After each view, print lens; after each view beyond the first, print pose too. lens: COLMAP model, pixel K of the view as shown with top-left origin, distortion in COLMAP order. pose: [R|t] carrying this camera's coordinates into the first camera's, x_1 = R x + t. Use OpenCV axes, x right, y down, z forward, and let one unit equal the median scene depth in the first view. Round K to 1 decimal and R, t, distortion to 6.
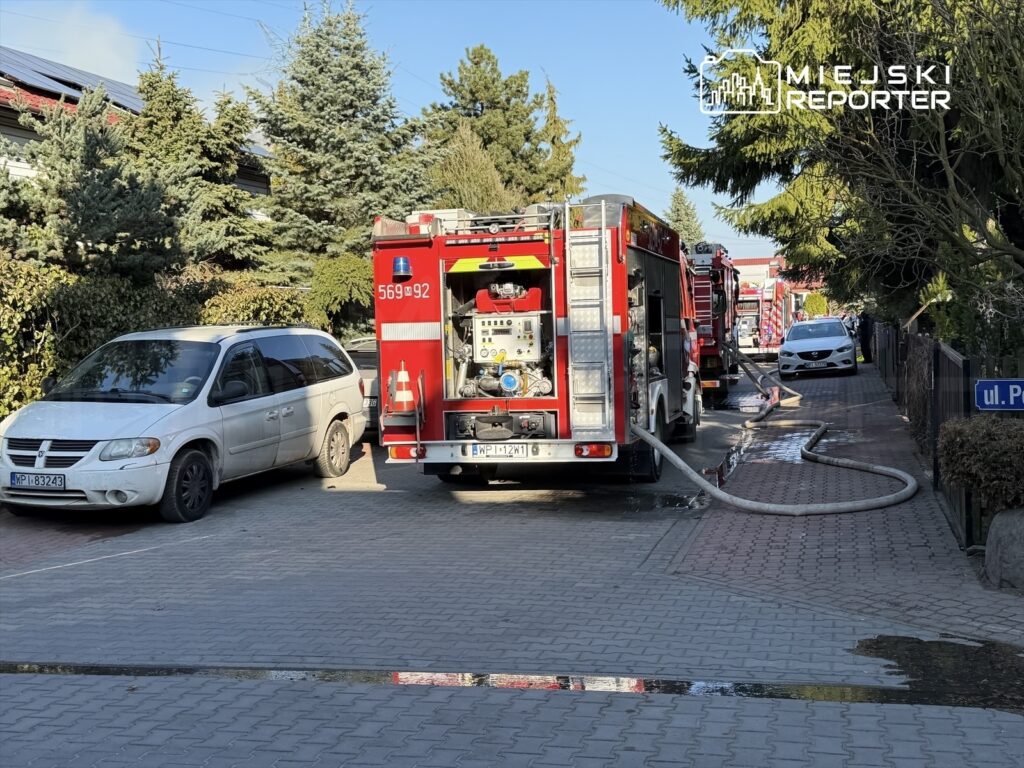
lens RADIAL K [[1261.2, 0, 512.6], [0, 1261.2, 384.1], [0, 0, 1]] dist [-0.005387, 0.000000]
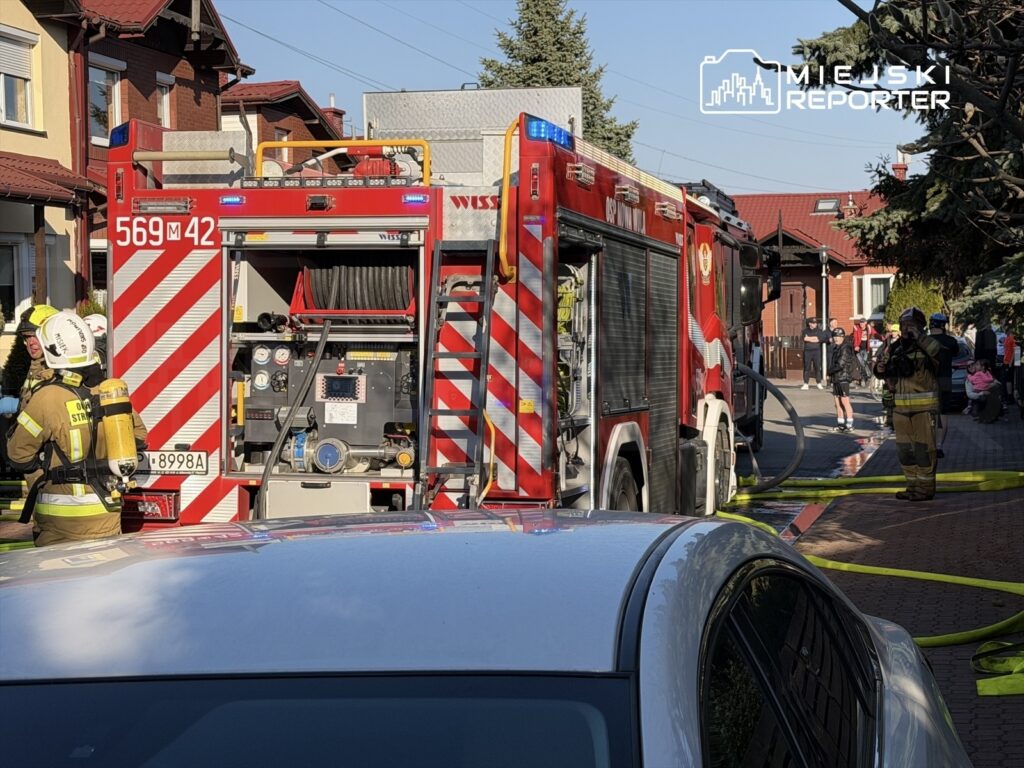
lens RADIAL K [[1974.2, 0, 513.3], [0, 1974.2, 385.5], [0, 0, 1]] dist [0.163637, 0.000000]
pose [[0.998426, 0.031624, 0.046320, 0.099394], [-0.031500, 0.999498, -0.003416, -0.024864], [-0.046405, 0.001951, 0.998921, 0.380041]]
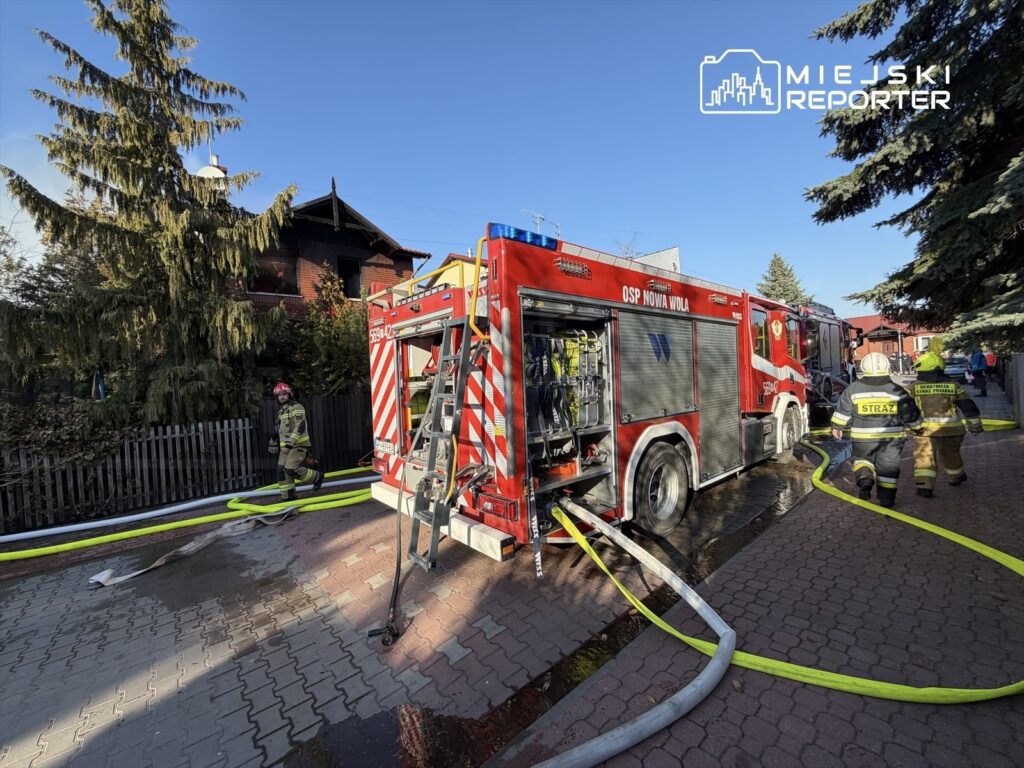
lens RADIAL K [[404.3, 0, 511.3], [0, 404.3, 383.6], [0, 0, 1]] dist [-0.001352, -0.000078]
pose [[0.836803, 0.002220, -0.547499, 0.724954], [0.006306, 0.999886, 0.013692, -0.111725], [0.547467, -0.014911, 0.836694, 2.557334]]
